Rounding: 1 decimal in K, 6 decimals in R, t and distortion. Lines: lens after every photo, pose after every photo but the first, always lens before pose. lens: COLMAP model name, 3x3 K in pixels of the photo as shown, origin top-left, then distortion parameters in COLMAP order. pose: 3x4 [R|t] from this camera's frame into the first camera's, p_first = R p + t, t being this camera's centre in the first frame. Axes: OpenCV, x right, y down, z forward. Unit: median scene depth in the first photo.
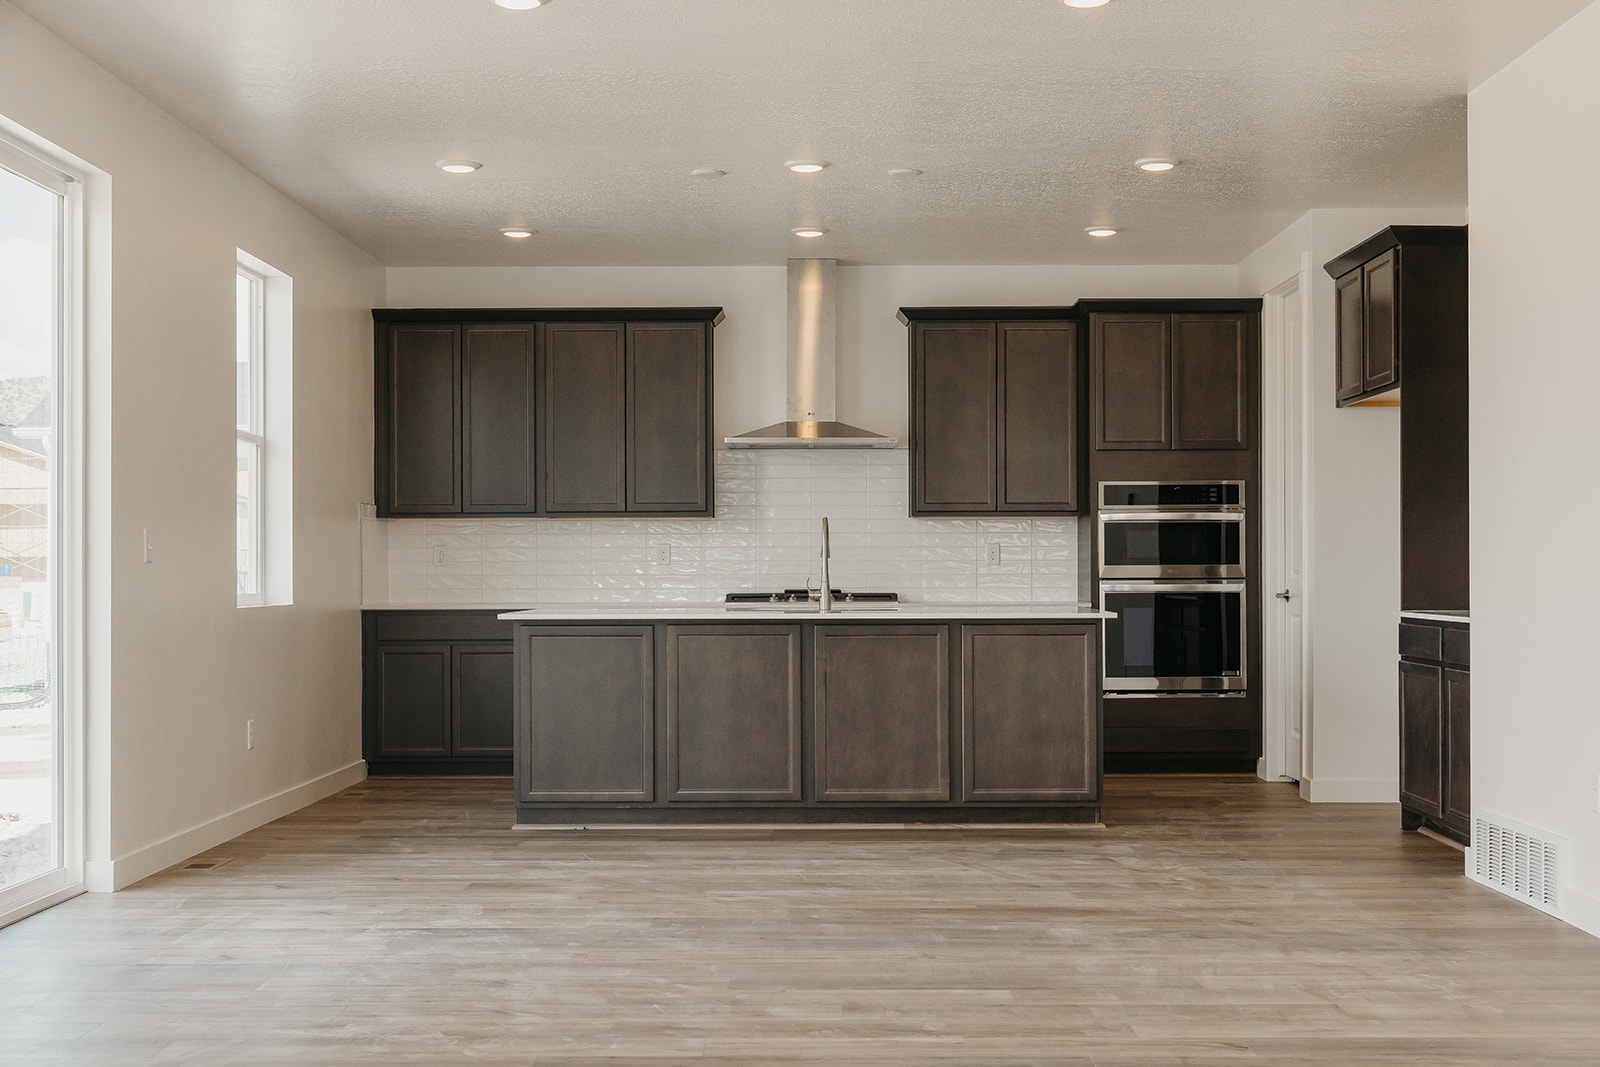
lens RADIAL K [[2066.8, 0, 800.0], [0, 2066.8, 533.5], [0, 0, 1]] dist [0.018080, 0.054588]
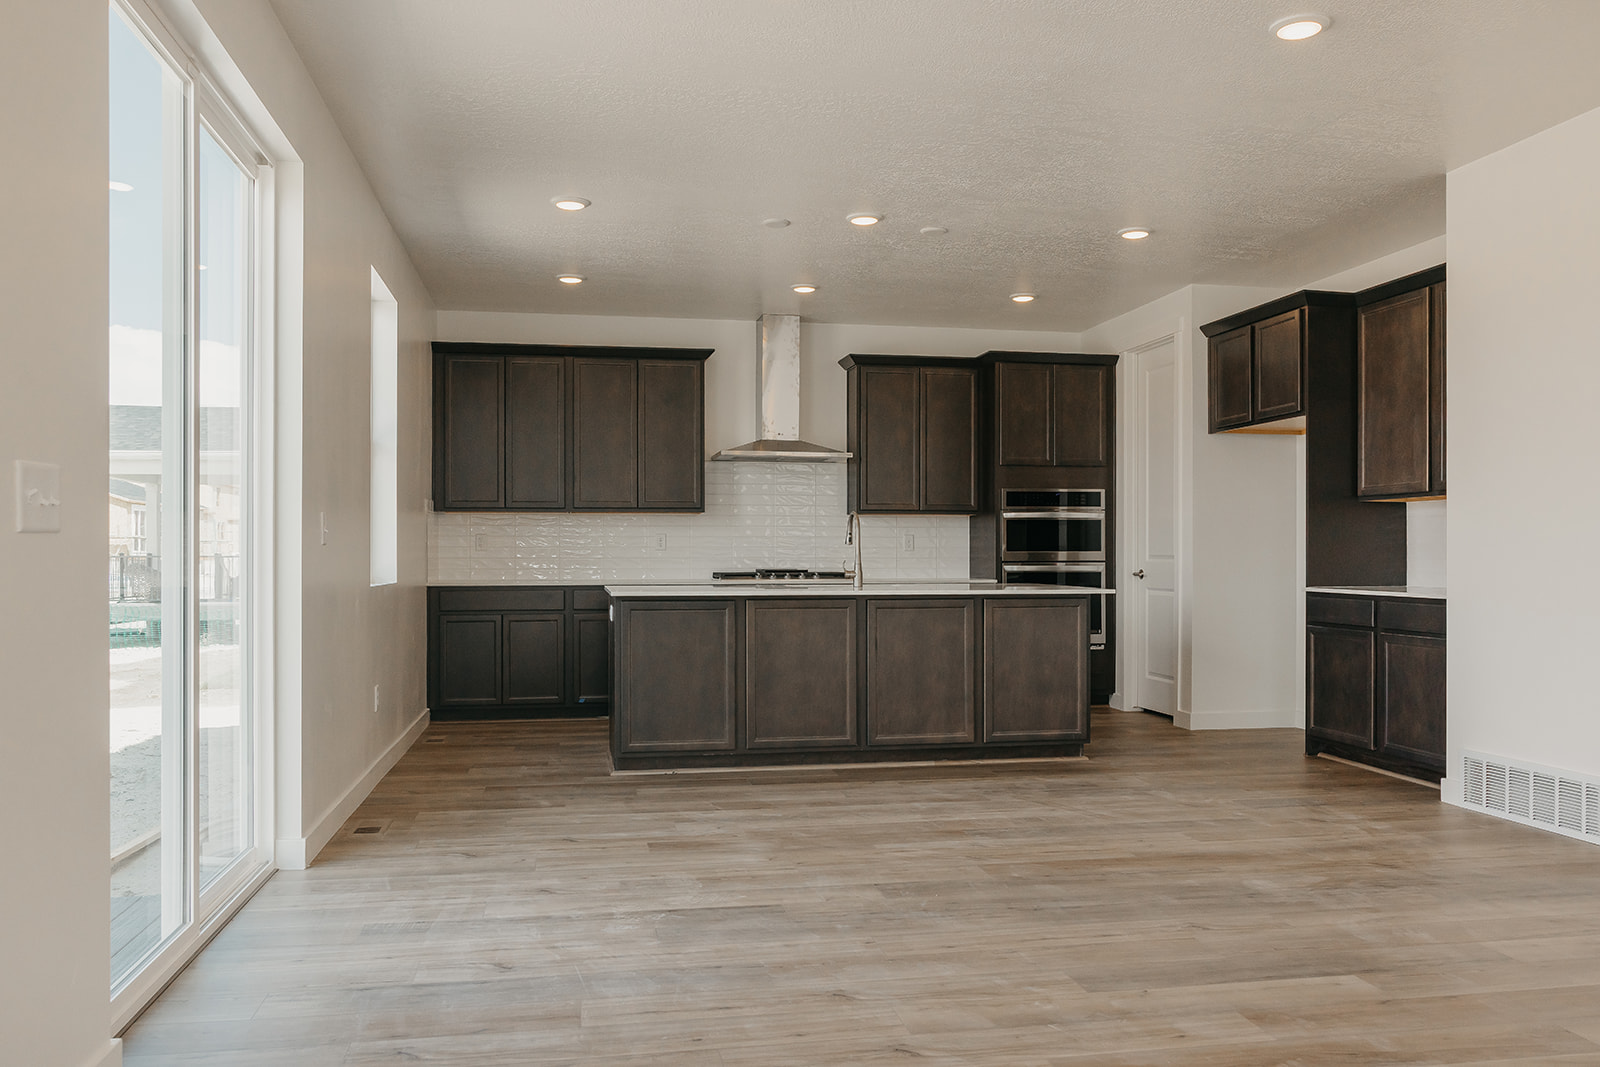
lens RADIAL K [[1263.4, 0, 800.0], [0, 1263.4, 533.5], [0, 0, 1]] dist [-0.001188, -0.002402]
pose [[0.981549, 0.005982, 0.191117, -0.139991], [-0.005991, 0.999982, -0.000533, 0.005133], [-0.191116, -0.000621, 0.981567, 0.228991]]
